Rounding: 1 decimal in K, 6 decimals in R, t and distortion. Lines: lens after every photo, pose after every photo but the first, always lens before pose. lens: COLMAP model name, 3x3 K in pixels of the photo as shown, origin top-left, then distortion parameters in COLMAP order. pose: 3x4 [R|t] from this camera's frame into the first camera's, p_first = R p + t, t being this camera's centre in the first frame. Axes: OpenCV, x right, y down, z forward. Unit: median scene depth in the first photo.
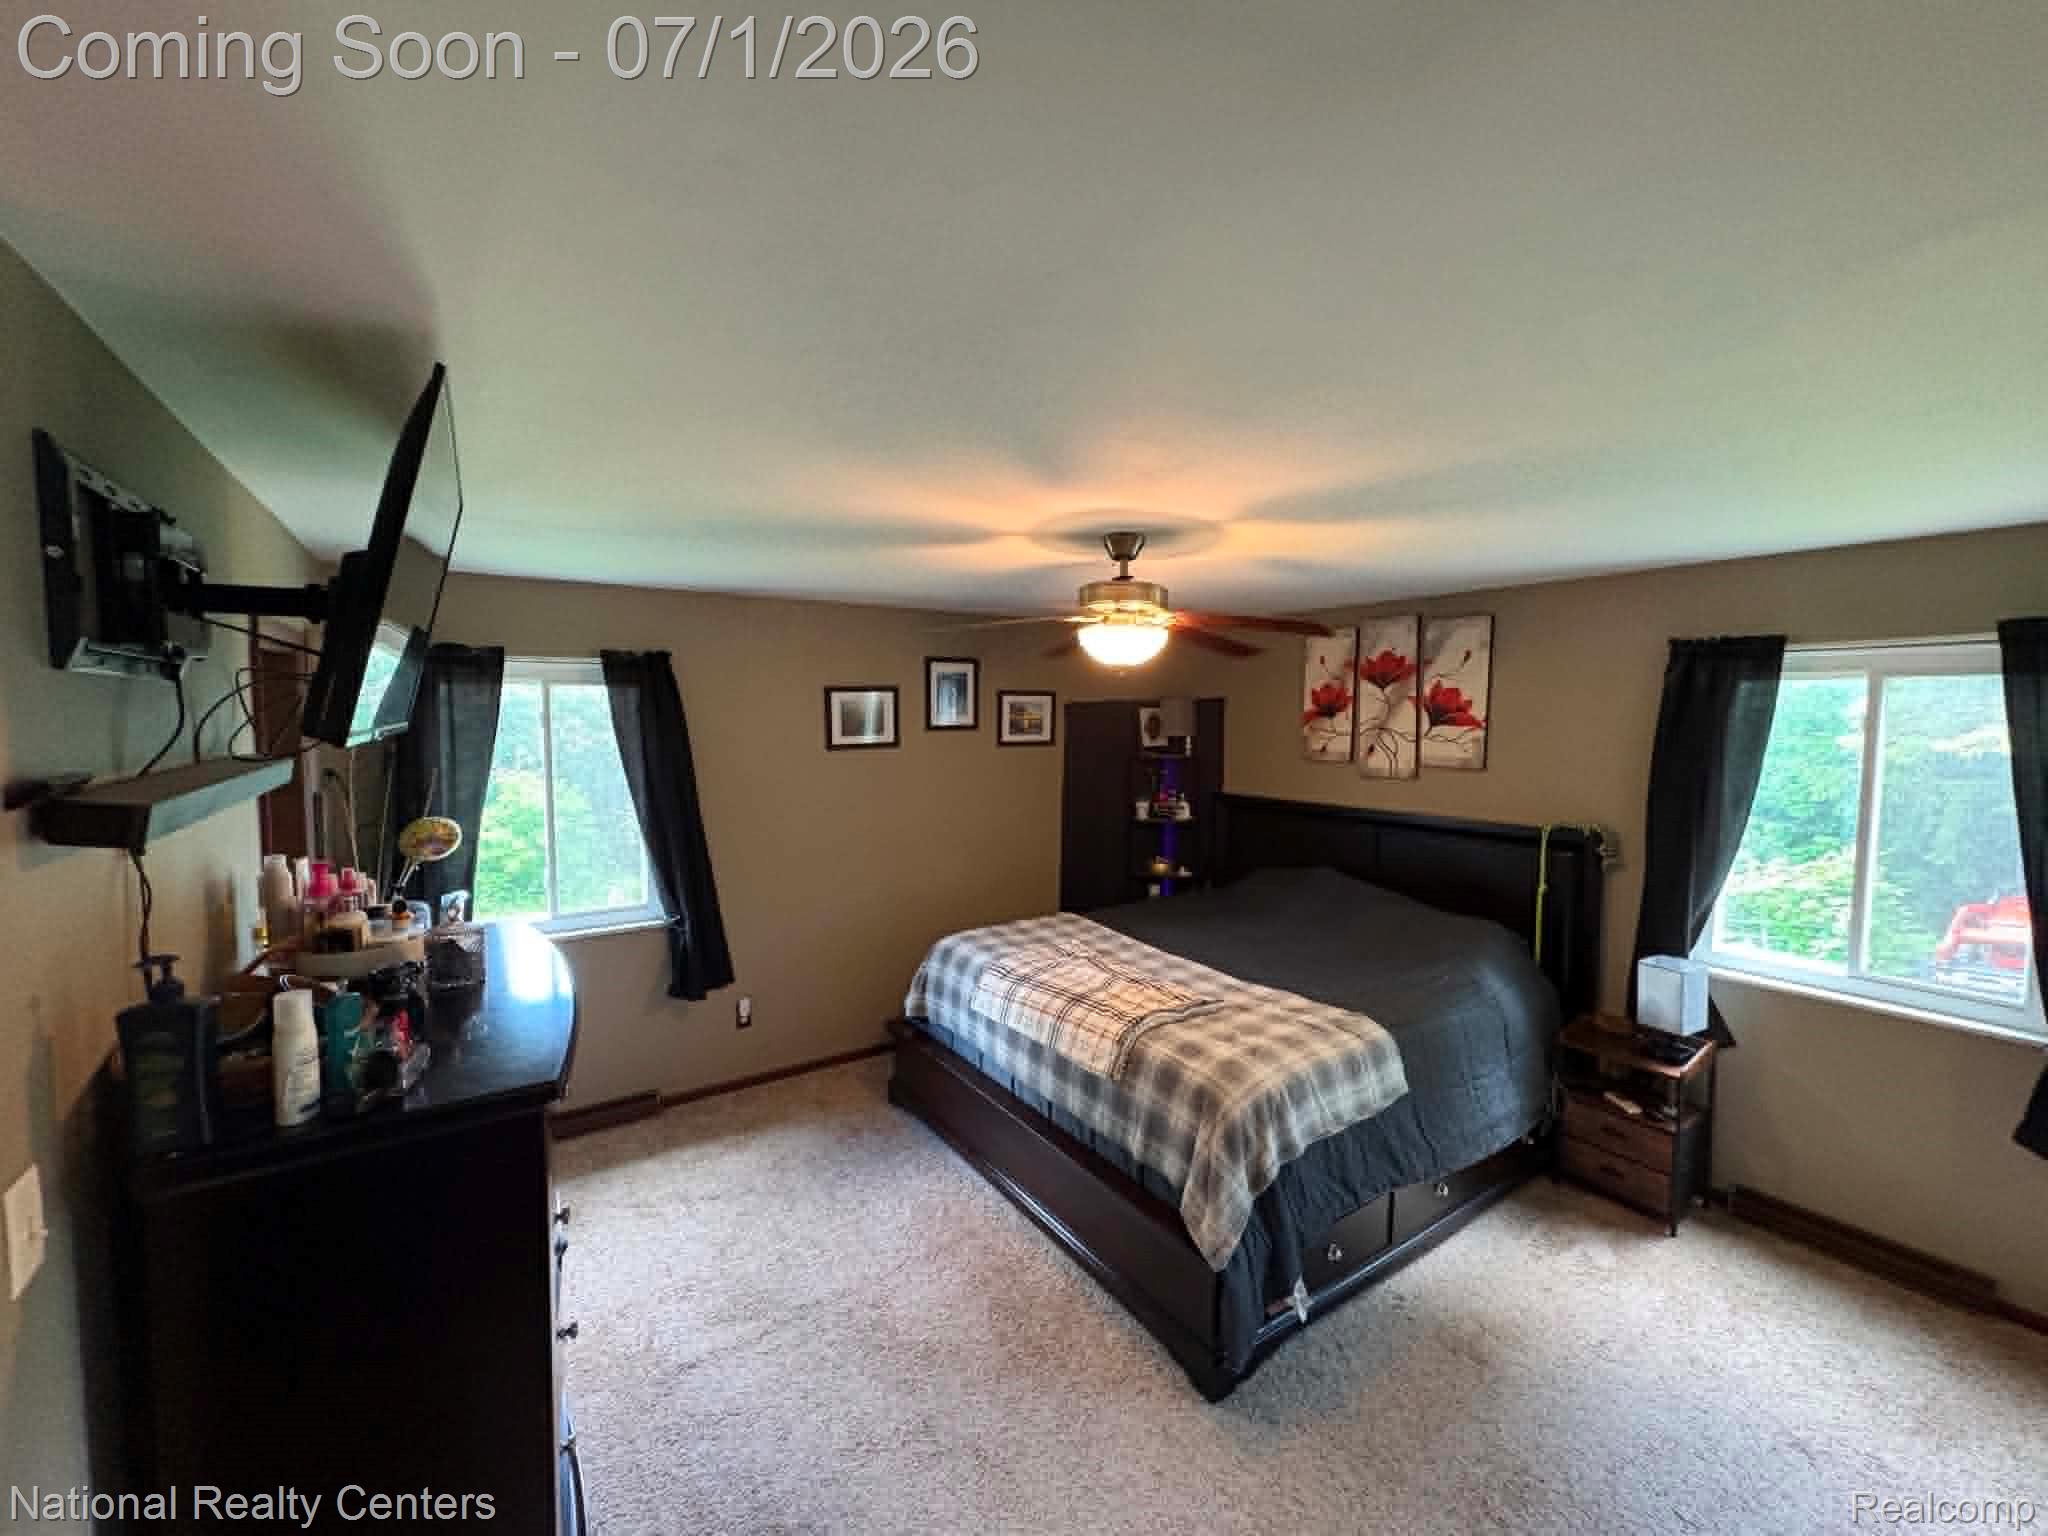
lens RADIAL K [[813.9, 0, 1022.4], [0, 813.9, 766.5], [0, 0, 1]] dist [-0.001019, -0.000147]
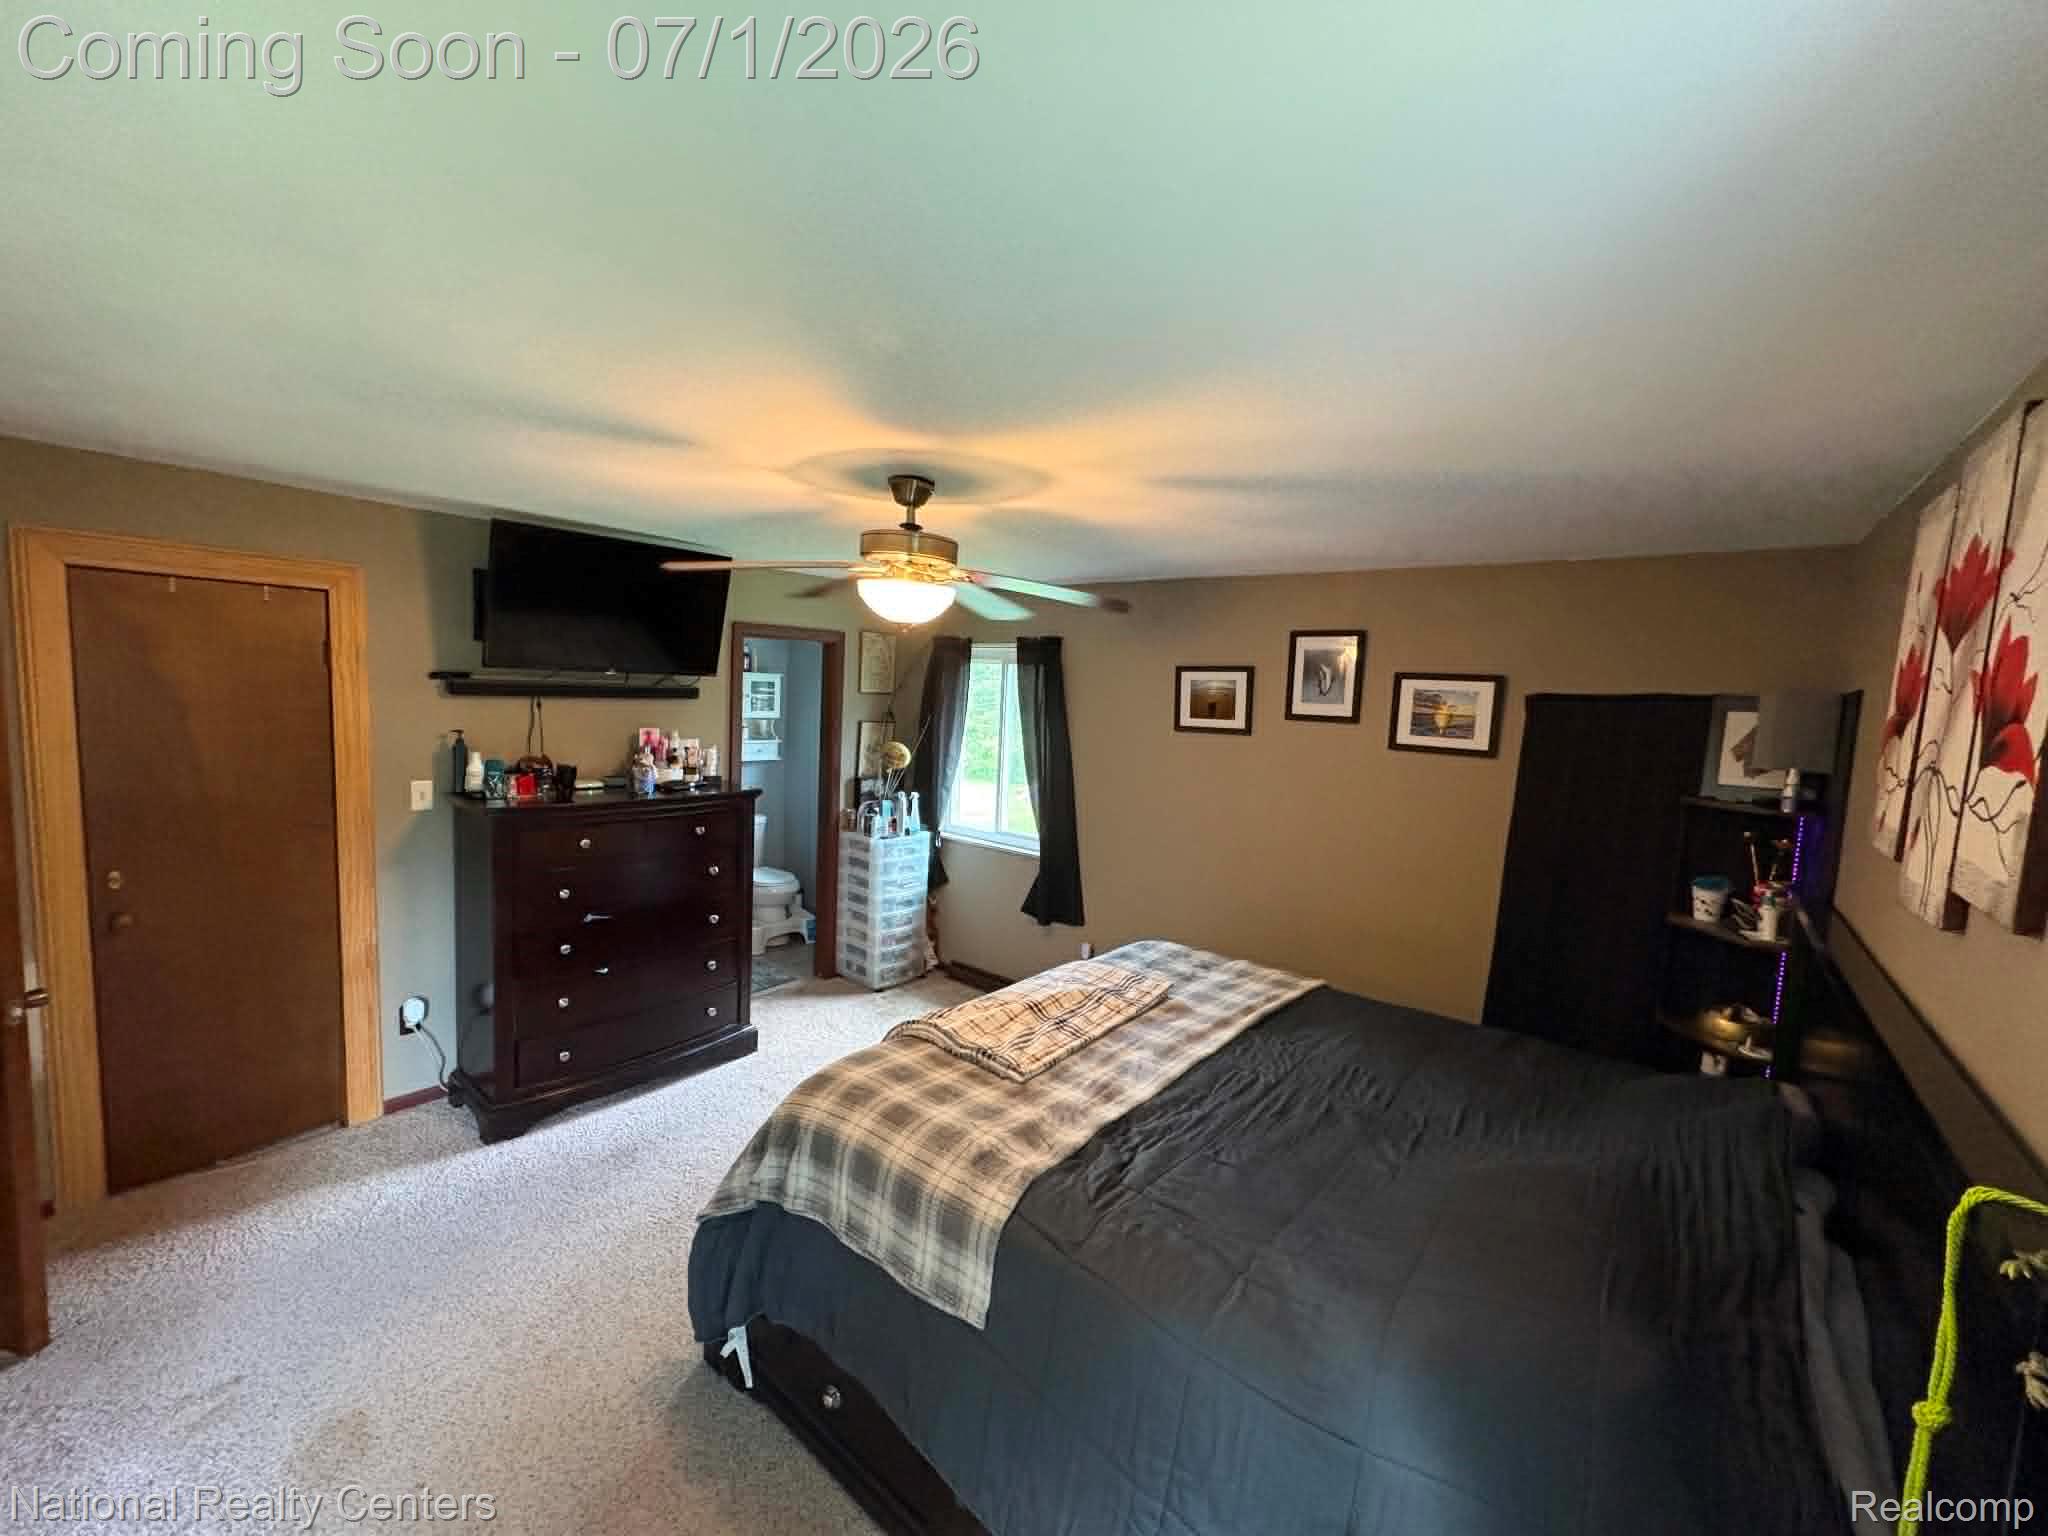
lens RADIAL K [[813.9, 0, 1019.7], [0, 813.9, 762.9], [0, 0, 1]] dist [-0.001019, -0.000147]
pose [[0.285676, 0.100852, -0.953005, 0.646792], [-0.116123, 0.990762, 0.070039, -0.028482], [0.951265, 0.090658, 0.294748, 0.532838]]
